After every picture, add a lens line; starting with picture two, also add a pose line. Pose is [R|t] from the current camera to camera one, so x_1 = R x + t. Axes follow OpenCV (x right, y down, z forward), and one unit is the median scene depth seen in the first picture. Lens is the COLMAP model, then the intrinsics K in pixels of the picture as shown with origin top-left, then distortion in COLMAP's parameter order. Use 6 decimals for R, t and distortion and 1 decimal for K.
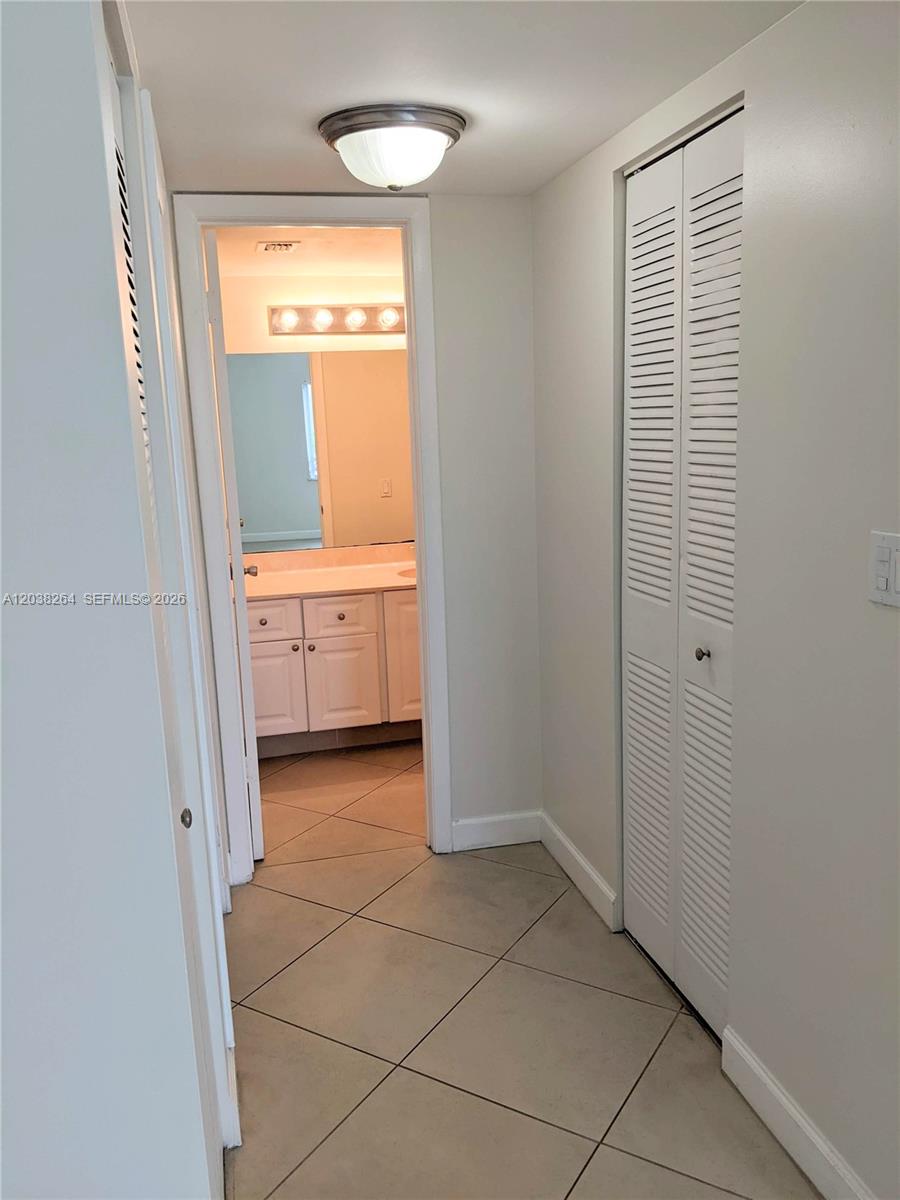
lens RADIAL K [[941.6, 0, 450.0], [0, 941.6, 600.0], [0, 0, 1]] dist [0.106284, -0.210543]
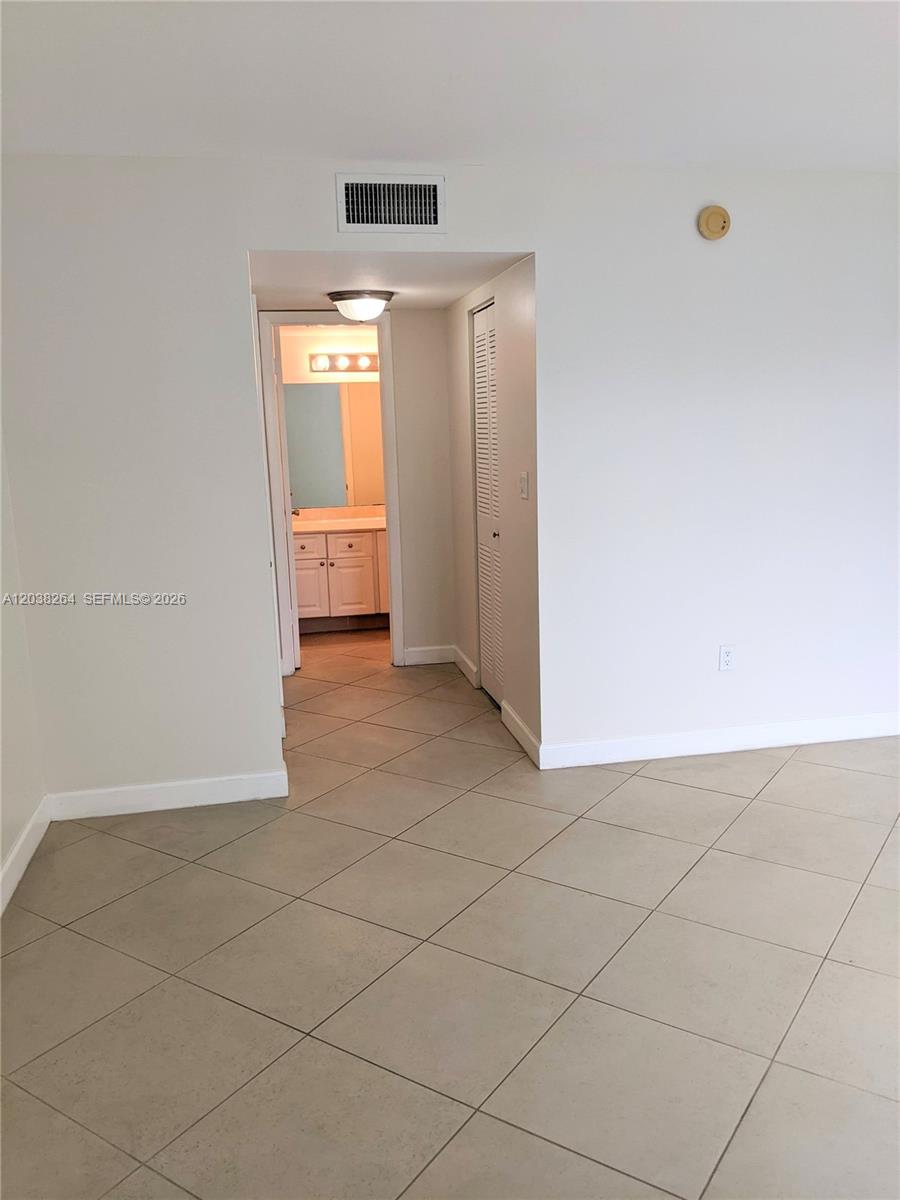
lens RADIAL K [[966.7, 0, 470.2], [0, 966.7, 599.9], [0, 0, 1]] dist [0.067204, -0.131265]
pose [[0.999289, 0.013839, -0.035075, 0.156077], [-0.014087, 0.999877, -0.006824, 0.122712], [0.034976, 0.007313, 0.999361, -0.686087]]
